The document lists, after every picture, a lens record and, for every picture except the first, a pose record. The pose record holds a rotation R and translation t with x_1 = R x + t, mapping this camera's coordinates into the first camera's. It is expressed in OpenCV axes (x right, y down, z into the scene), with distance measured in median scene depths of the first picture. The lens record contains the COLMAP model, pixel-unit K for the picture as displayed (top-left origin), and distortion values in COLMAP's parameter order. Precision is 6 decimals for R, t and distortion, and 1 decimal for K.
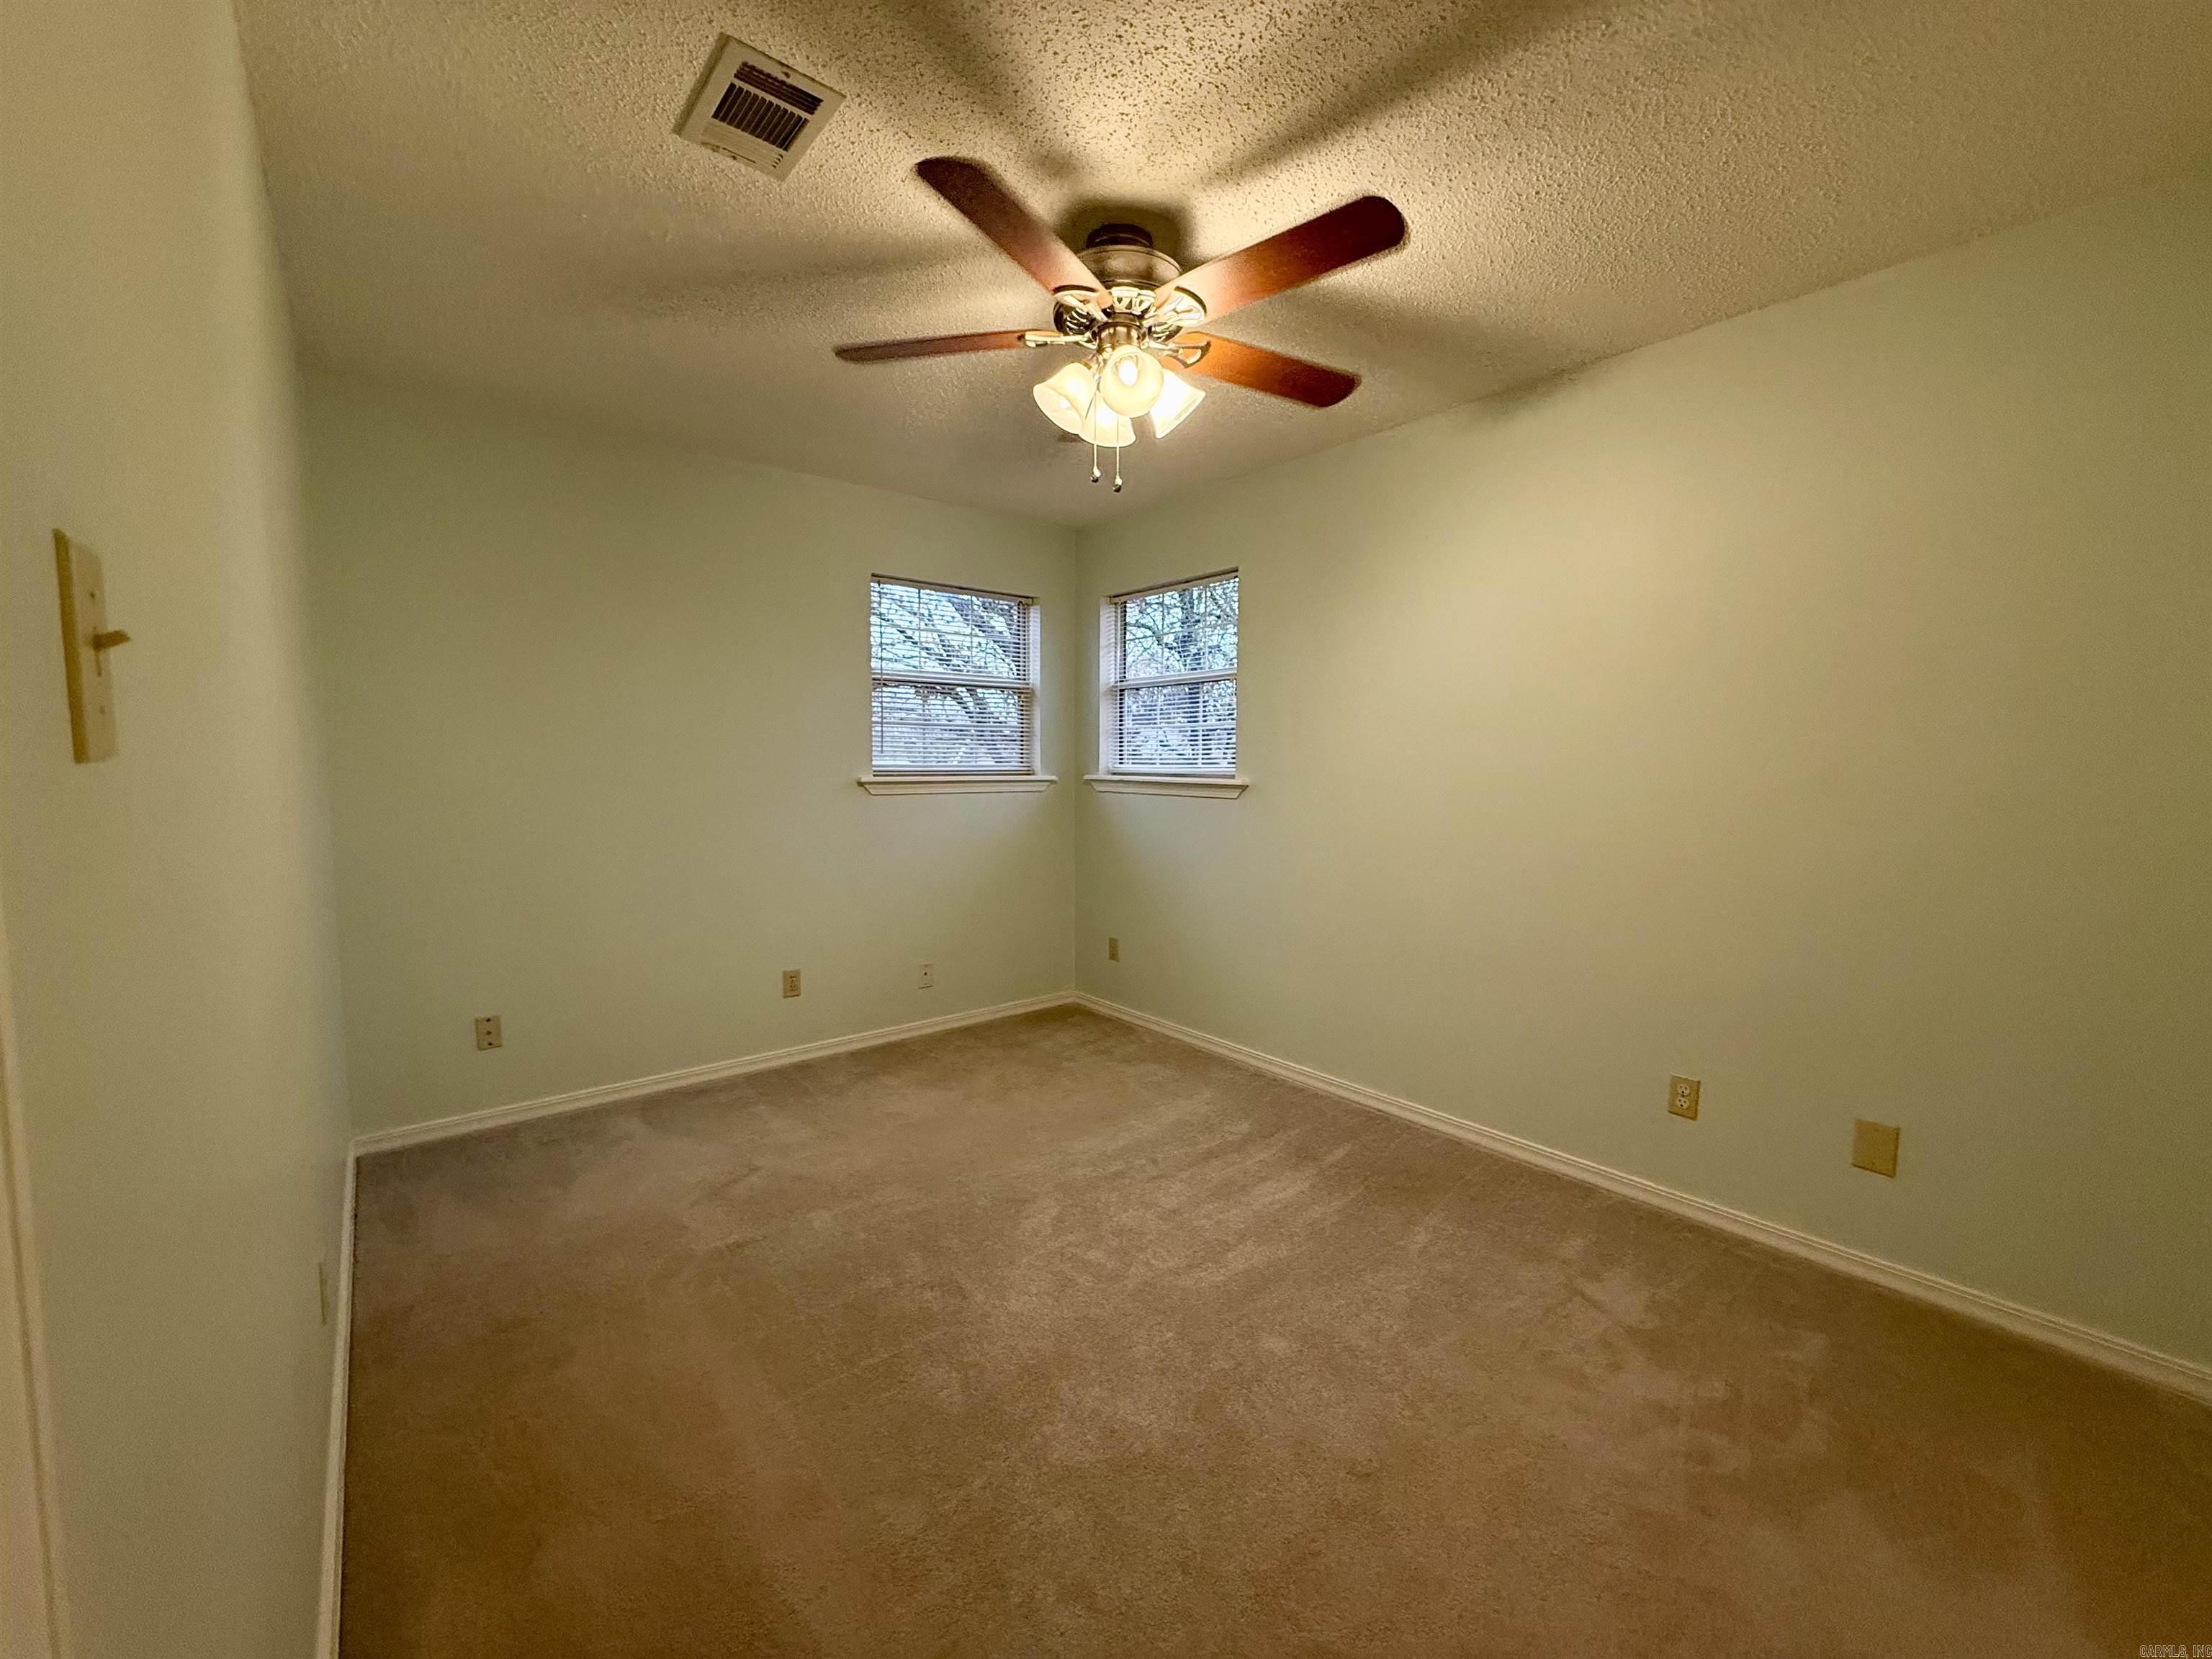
lens RADIAL K [[878.6, 0, 1101.8], [0, 878.6, 829.3], [0, 0, 1]] dist [0.000000, 0.000079]
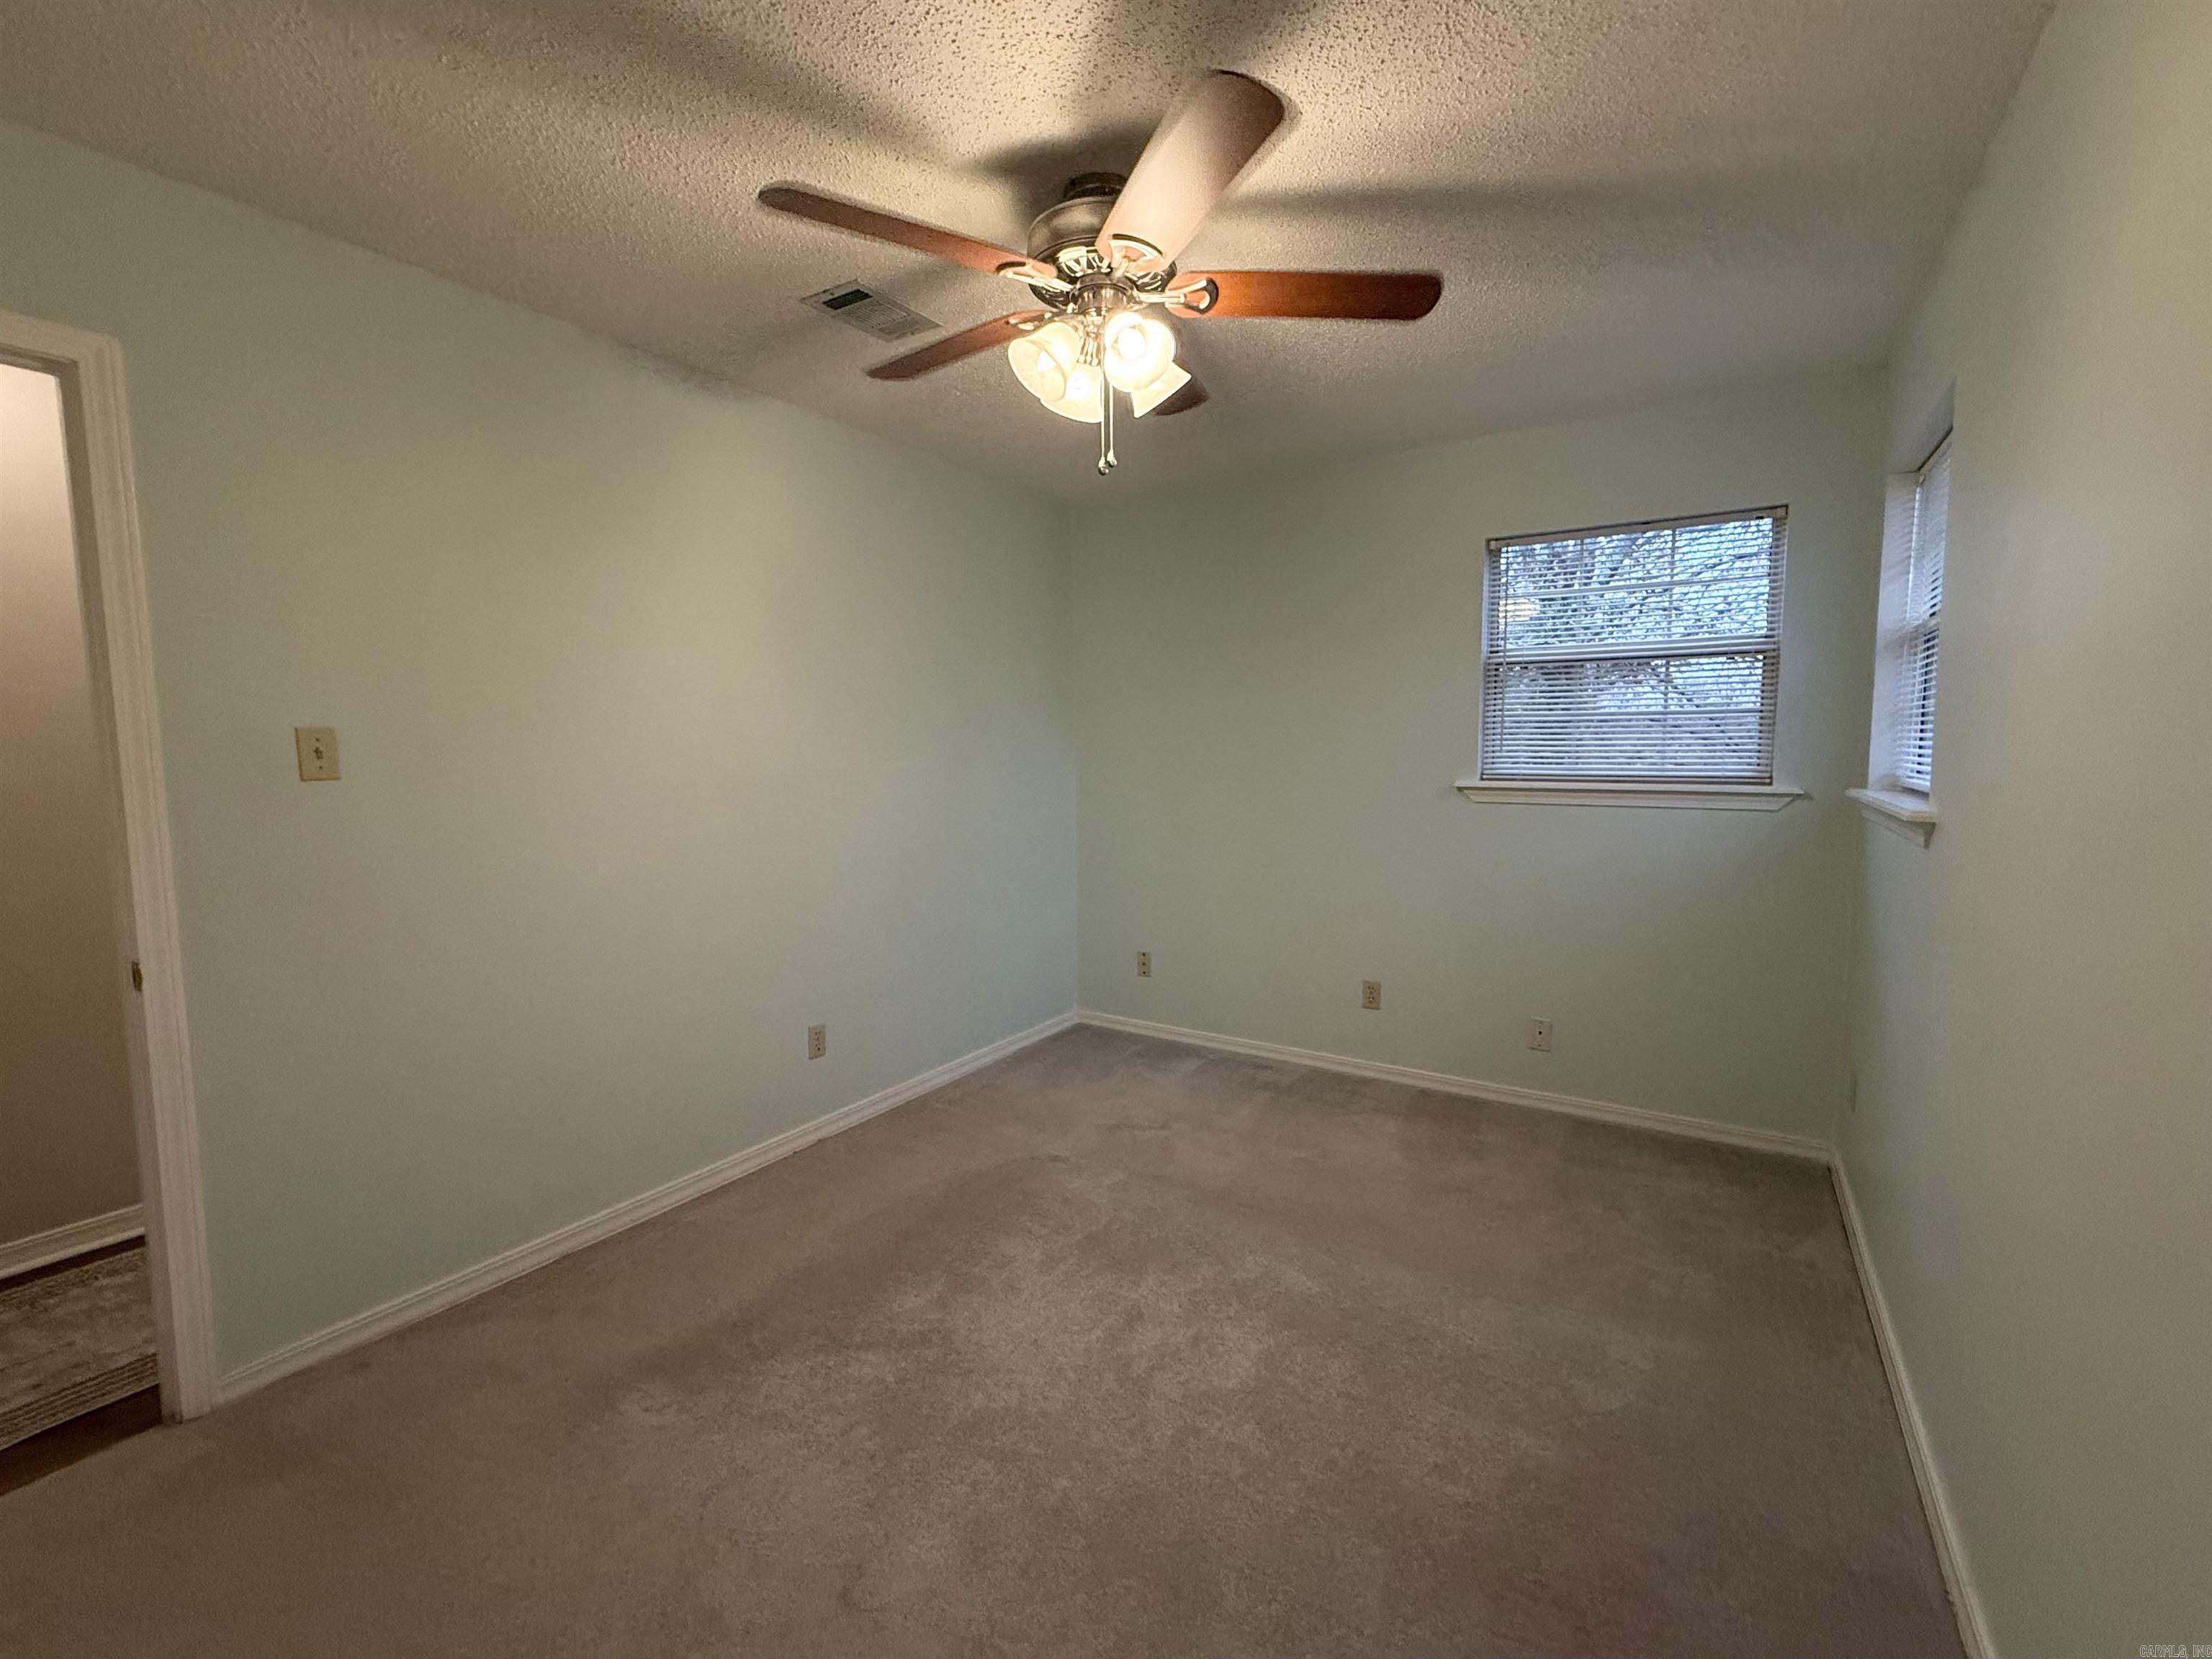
lens RADIAL K [[878.6, 0, 1101.8], [0, 878.6, 829.3], [0, 0, 1]] dist [0.000000, 0.000079]
pose [[0.330797, 0.066248, -0.941374, 0.429624], [-0.077521, 0.996069, 0.042856, -0.022201], [0.940512, 0.058799, 0.334633, 0.378806]]
